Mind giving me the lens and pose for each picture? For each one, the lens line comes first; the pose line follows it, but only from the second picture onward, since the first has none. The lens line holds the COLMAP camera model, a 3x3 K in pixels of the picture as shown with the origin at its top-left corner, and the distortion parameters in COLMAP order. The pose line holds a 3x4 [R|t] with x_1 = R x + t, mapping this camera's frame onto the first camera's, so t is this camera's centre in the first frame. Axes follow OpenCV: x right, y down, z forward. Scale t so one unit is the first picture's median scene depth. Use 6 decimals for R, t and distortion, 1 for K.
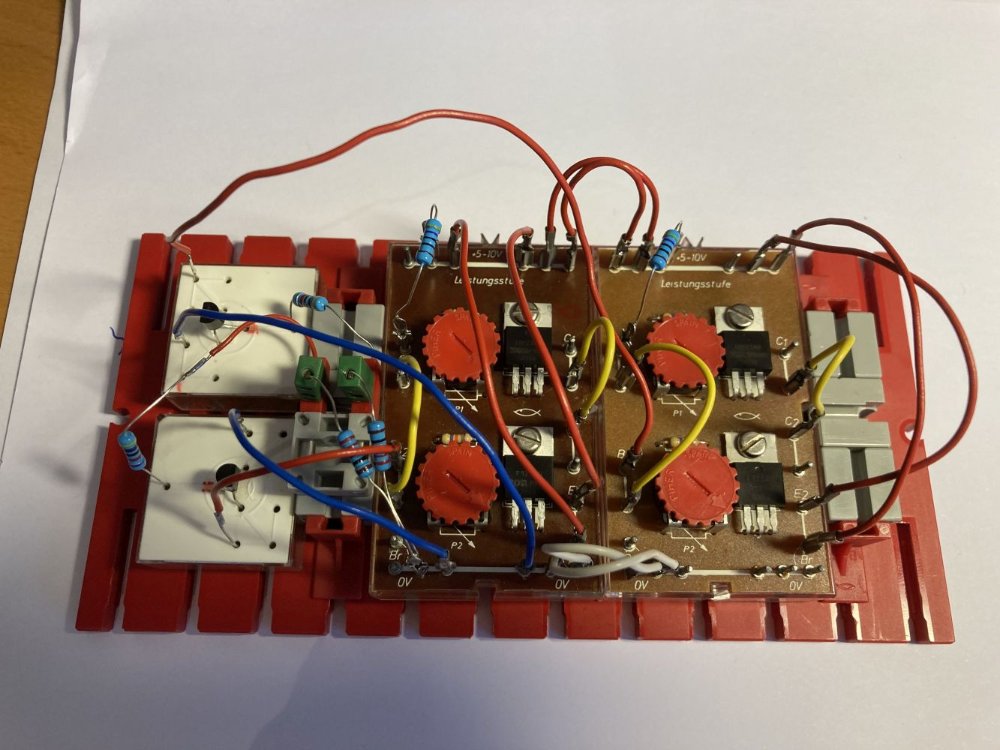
lens RADIAL K [[833.8, 0, 497.6], [0, 833.8, 372.8], [0, 0, 1]] dist [-0.021962, 0.011963]
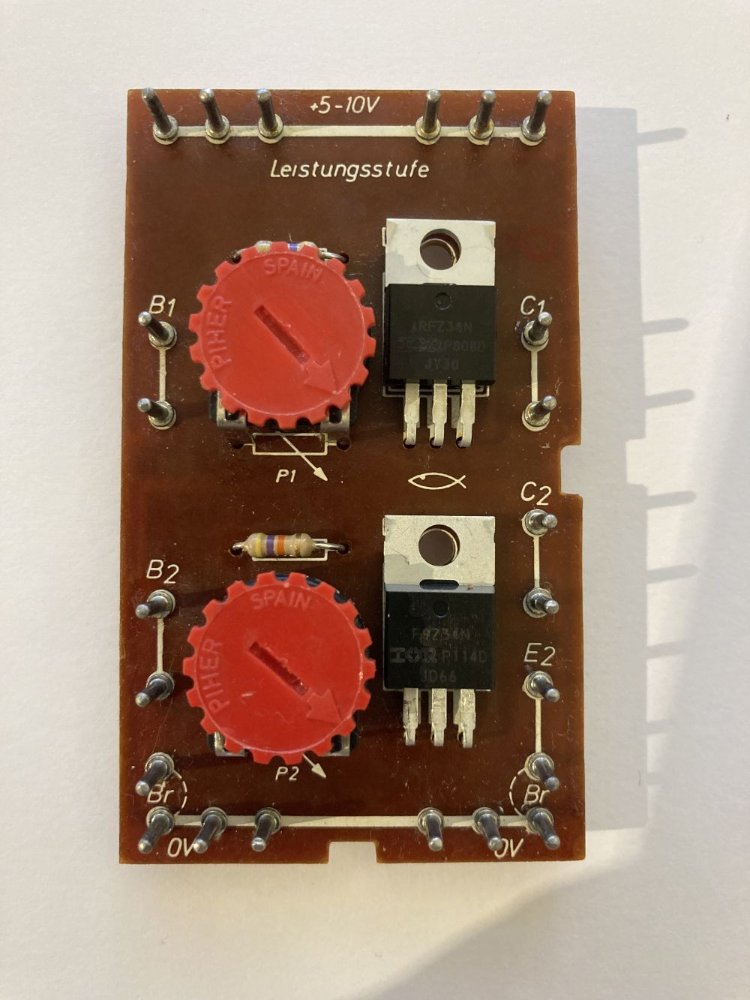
lens RADIAL K [[833.8, 0, 377.6], [0, 833.8, 495.2], [0, 0, 1]] dist [-0.021962, 0.011963]
pose [[0.998922, -0.004245, -0.046229, 0.023862], [0.017112, 0.959359, 0.281670, -0.072913], [0.043155, -0.282158, 0.958397, 0.571452]]
